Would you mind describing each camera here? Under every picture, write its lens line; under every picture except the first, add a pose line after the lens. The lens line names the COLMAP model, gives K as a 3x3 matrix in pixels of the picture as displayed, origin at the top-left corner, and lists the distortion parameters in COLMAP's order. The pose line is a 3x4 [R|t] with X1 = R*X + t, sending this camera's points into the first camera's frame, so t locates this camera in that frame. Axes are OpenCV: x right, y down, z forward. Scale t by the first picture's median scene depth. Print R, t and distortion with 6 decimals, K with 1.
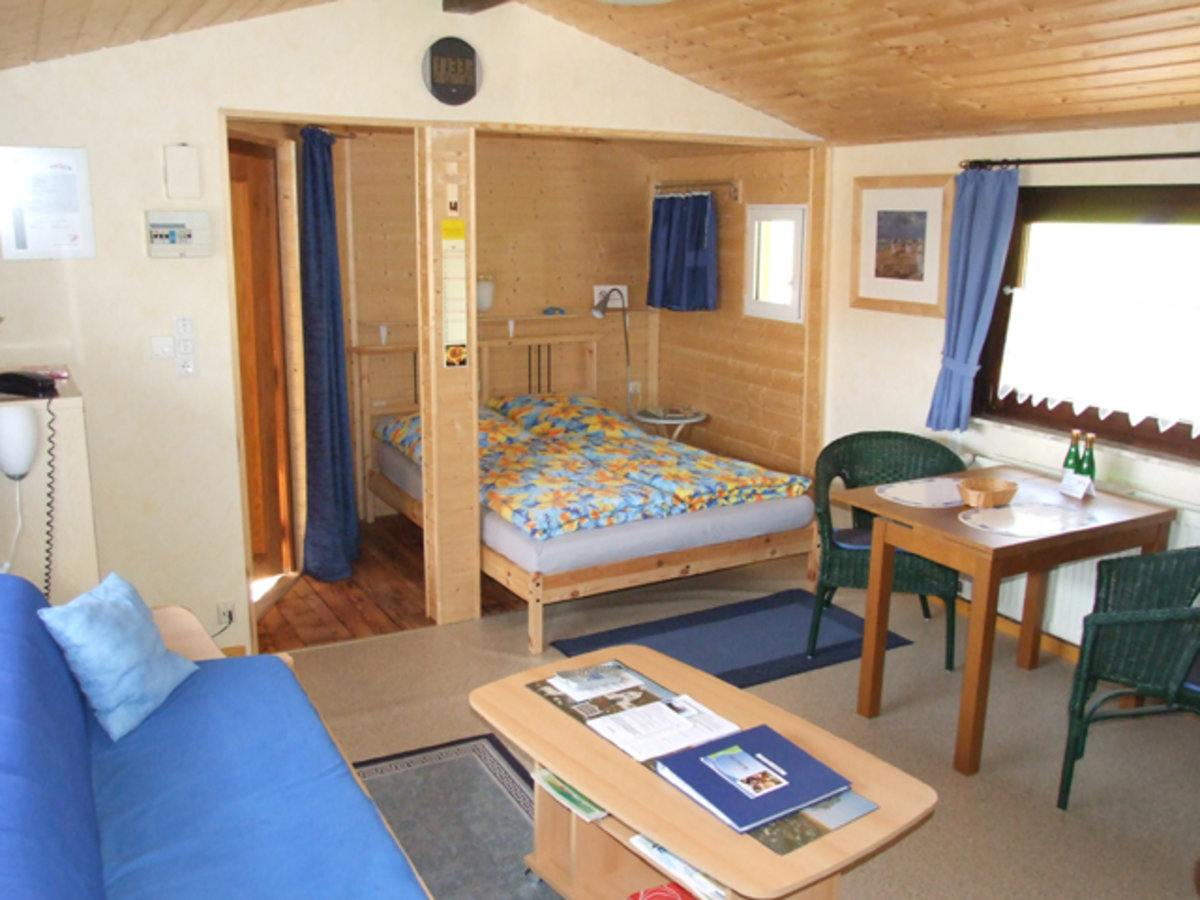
lens RADIAL K [[1013.2, 0, 598.4], [0, 1013.2, 449.9], [0, 0, 1]] dist [-0.009942, 0.000010]
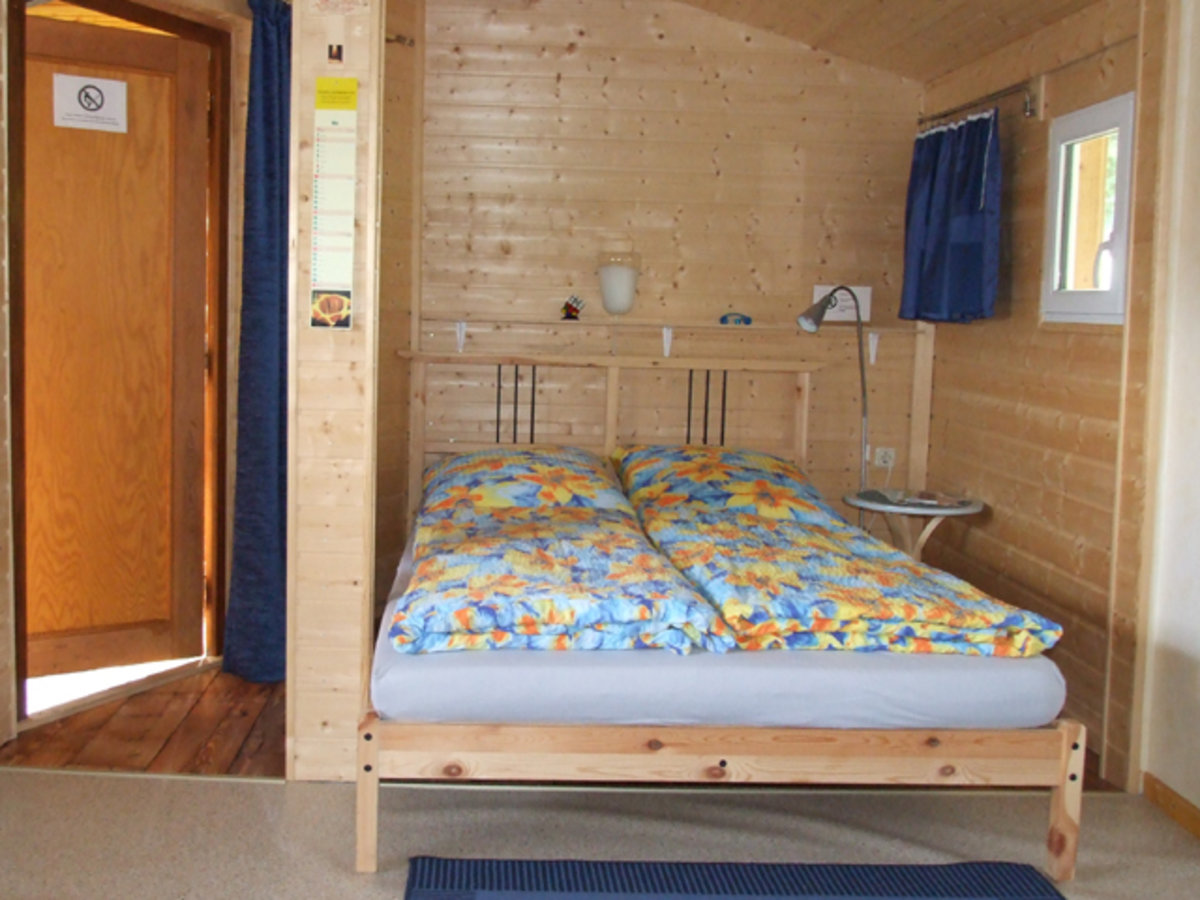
lens RADIAL K [[1082.7, 0, 596.9], [0, 1082.7, 448.8], [0, 0, 1]] dist [-0.053926, 0.066634]
pose [[0.881744, 0.062324, -0.467592, 0.226102], [-0.120837, 0.988002, -0.096176, 0.020498], [0.455988, 0.141305, 0.878697, 0.428728]]
